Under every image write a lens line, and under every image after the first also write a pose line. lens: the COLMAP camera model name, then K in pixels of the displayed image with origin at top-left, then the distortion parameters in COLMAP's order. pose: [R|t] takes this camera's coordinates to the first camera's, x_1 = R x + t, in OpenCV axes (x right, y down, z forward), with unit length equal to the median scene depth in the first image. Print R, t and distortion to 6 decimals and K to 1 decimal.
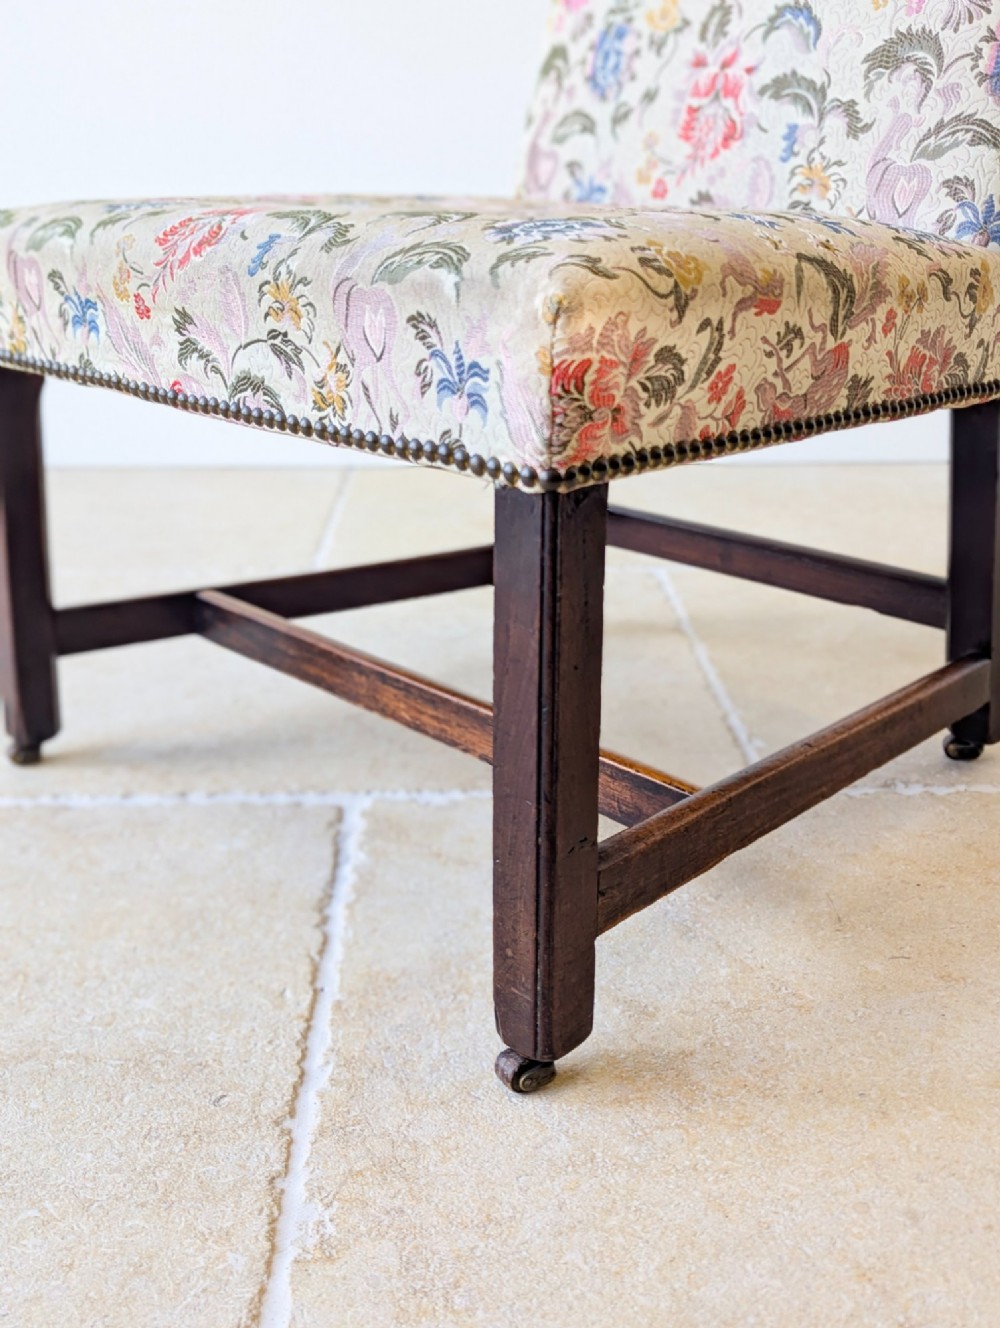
lens RADIAL K [[1407.4, 0, 504.6], [0, 1407.4, 711.6], [0, 0, 1]] dist [0.039824, 0.000000]
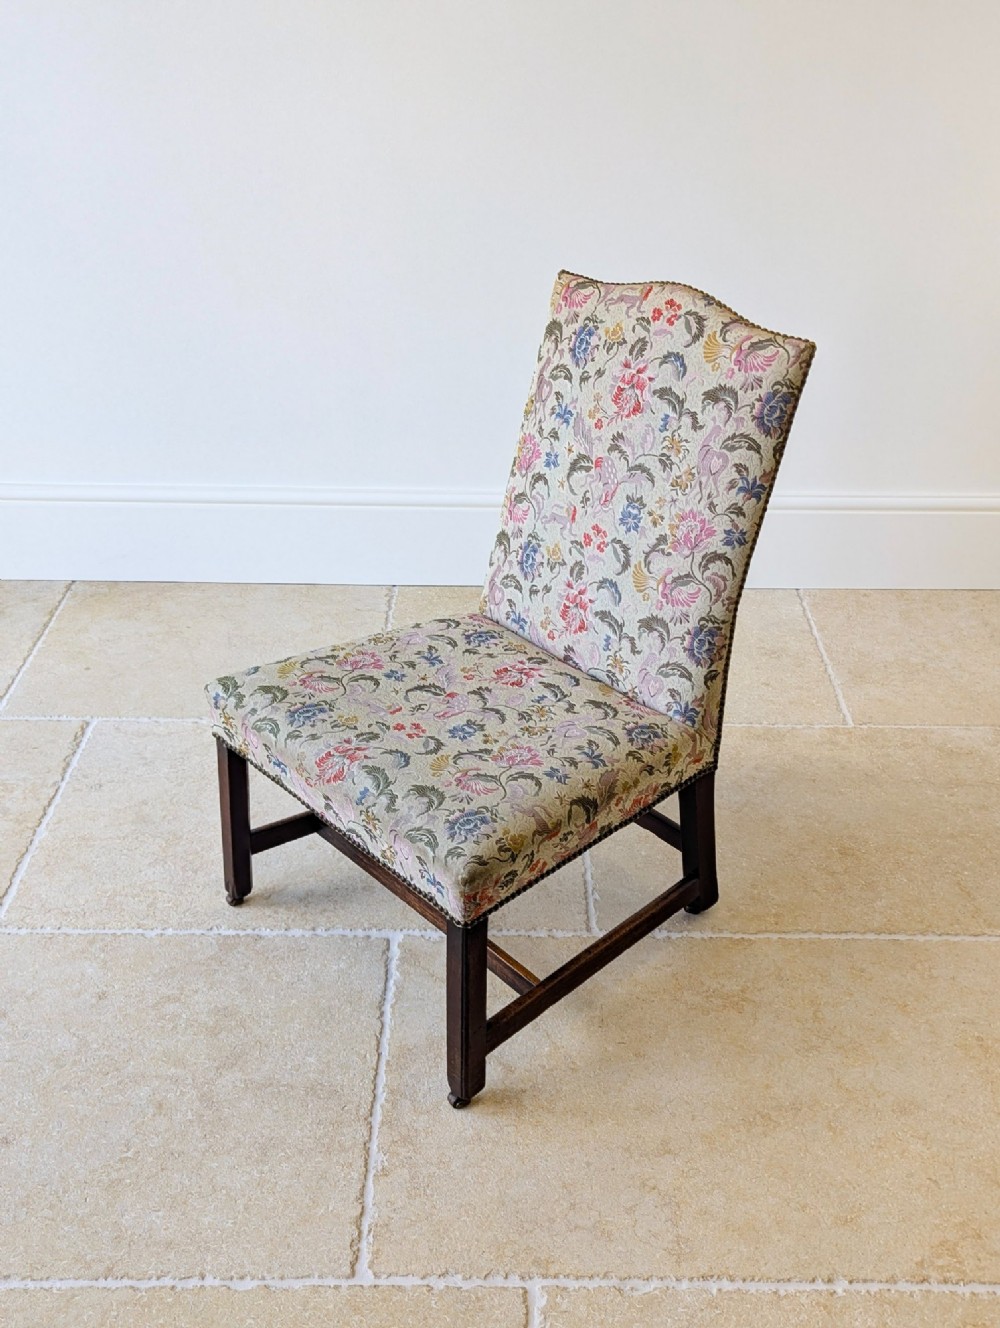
lens RADIAL K [[1407.4, 0, 519.3], [0, 1407.4, 708.0], [0, 0, 1]] dist [0.039824, 0.000000]
pose [[0.999574, 0.025910, -0.013403, 0.130956], [-0.023248, 0.985083, 0.170500, -0.839854], [0.017621, -0.170116, 0.985267, -1.345770]]
